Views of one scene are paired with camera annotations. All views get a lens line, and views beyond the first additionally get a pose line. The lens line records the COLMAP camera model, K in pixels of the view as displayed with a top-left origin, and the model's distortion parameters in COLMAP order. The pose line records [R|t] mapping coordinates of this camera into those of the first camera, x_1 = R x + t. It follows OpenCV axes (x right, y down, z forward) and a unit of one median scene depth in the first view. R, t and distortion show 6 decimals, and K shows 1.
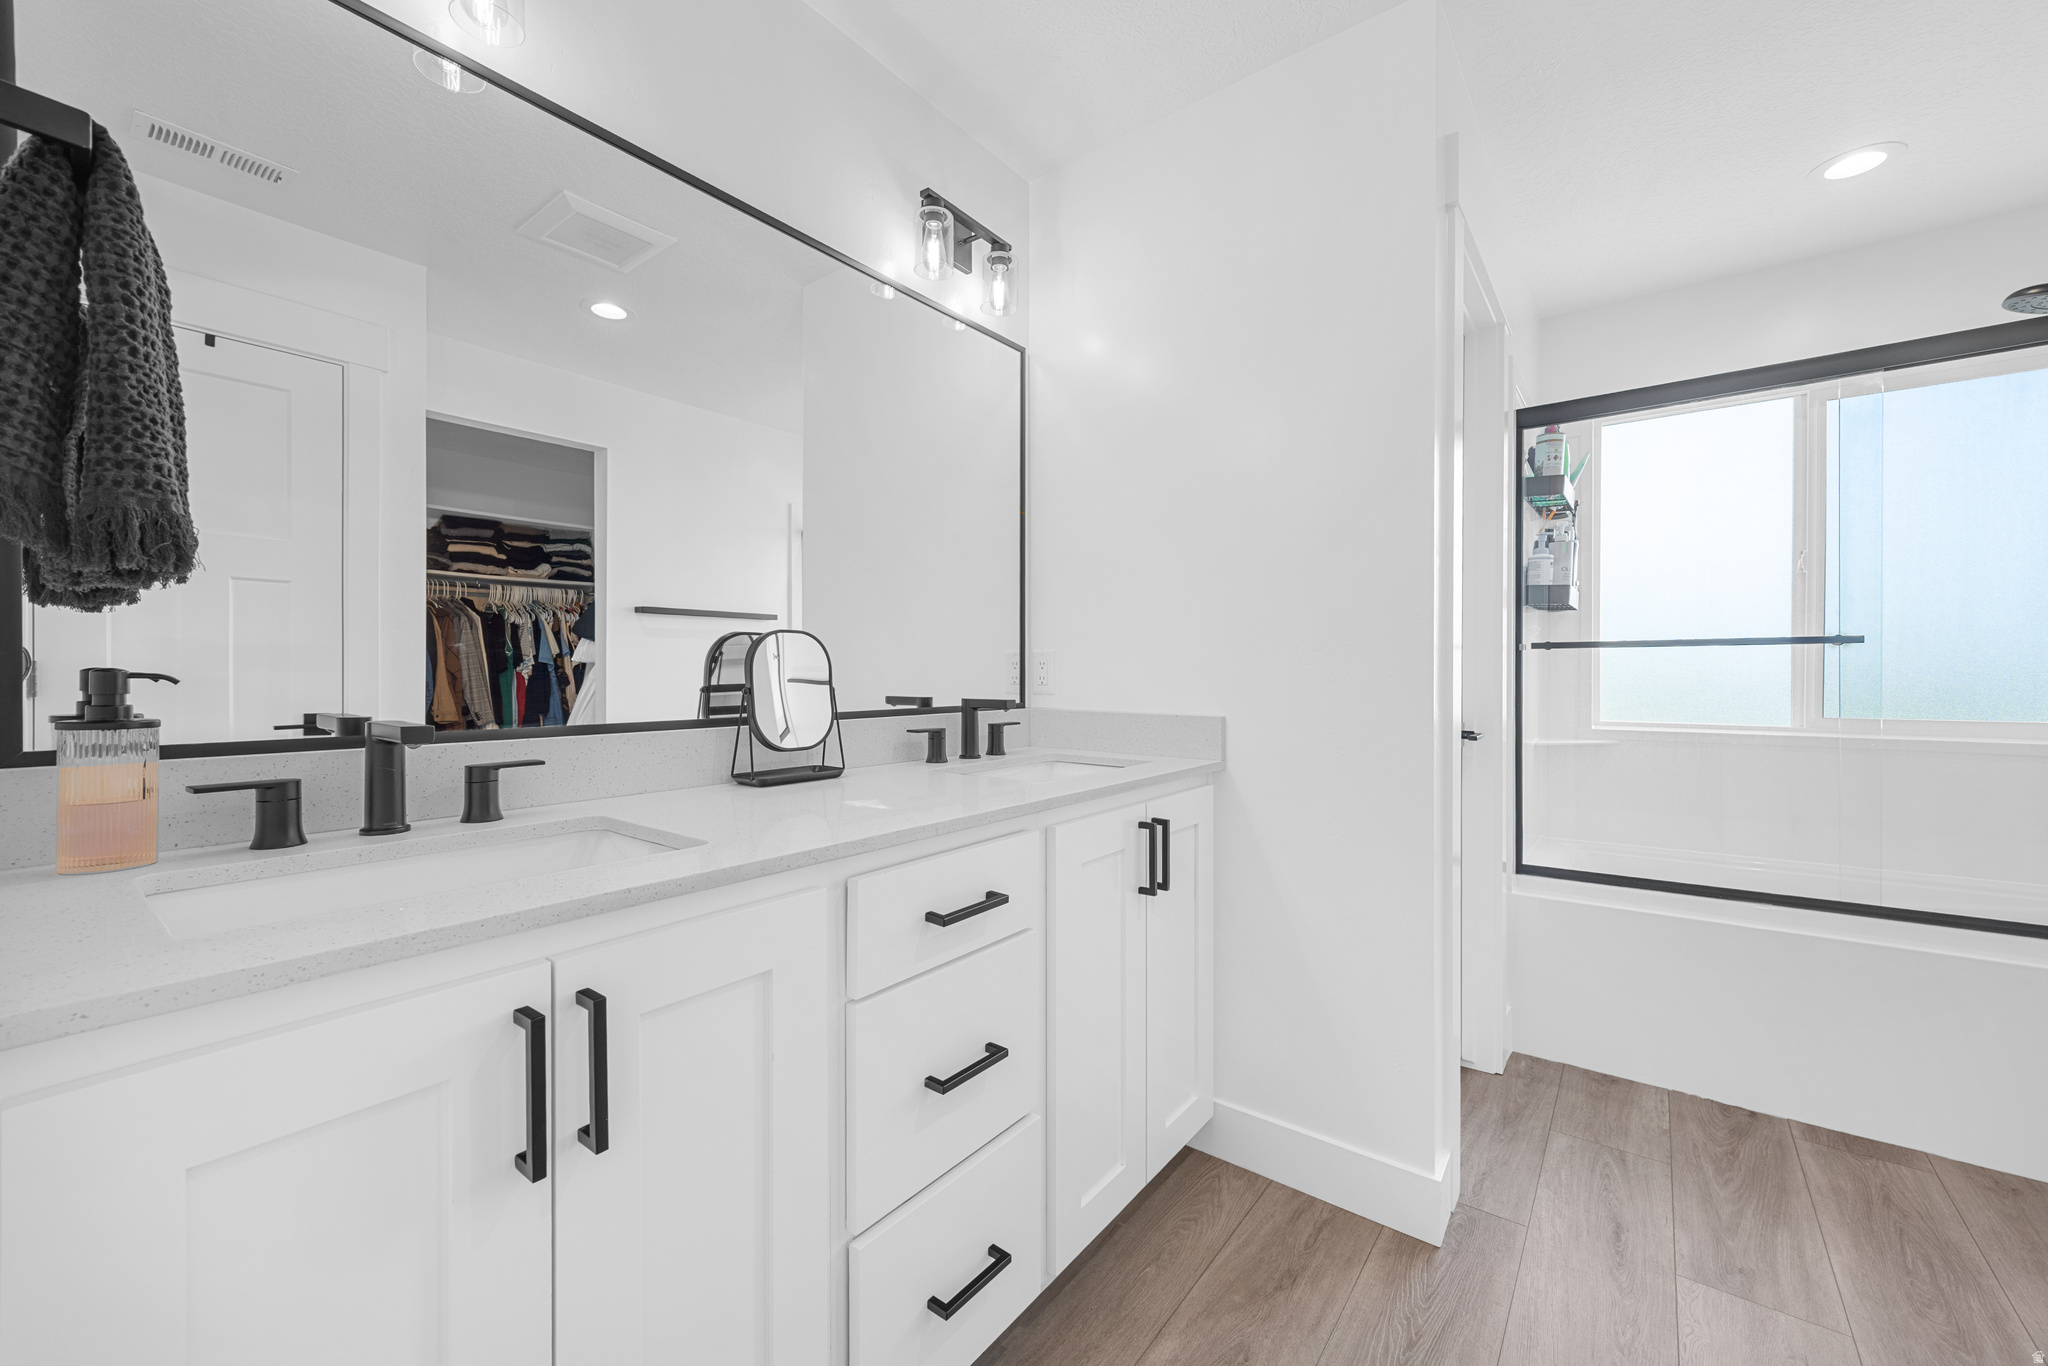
lens RADIAL K [[790.5, 0, 1060.7], [0, 790.5, 671.4], [0, 0, 1]] dist [0.010103, -0.000051]
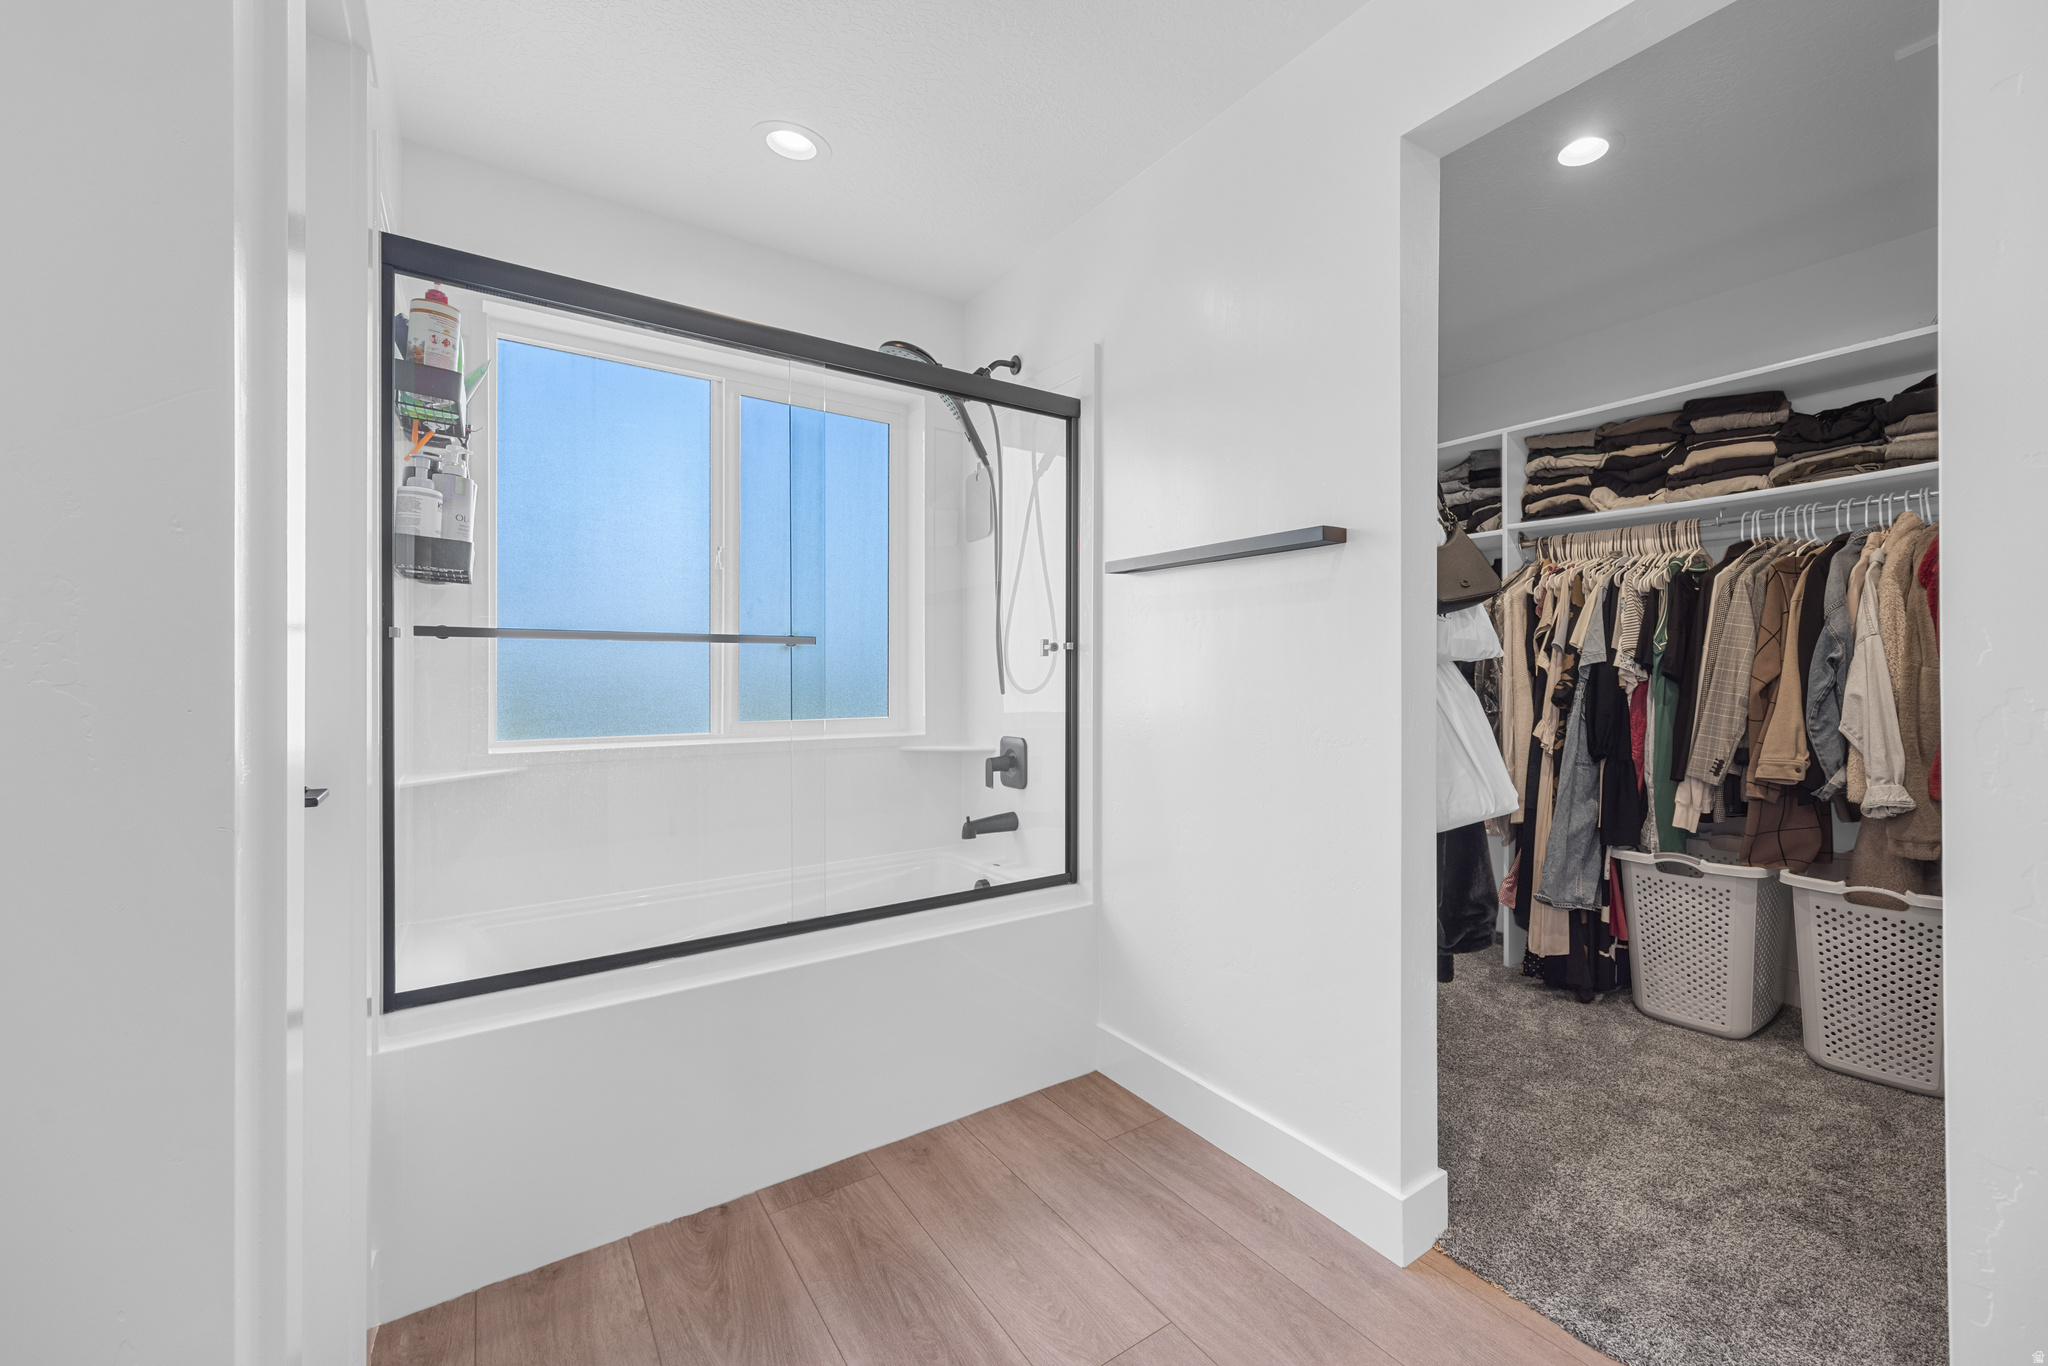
lens RADIAL K [[790.5, 0, 1060.7], [0, 790.5, 671.4], [0, 0, 1]] dist [0.010103, -0.000051]
pose [[0.269086, -0.001789, 0.963114, 0.149904], [0.000950, 0.999998, 0.001592, -0.001324], [-0.963116, 0.000486, 0.269088, 0.390896]]
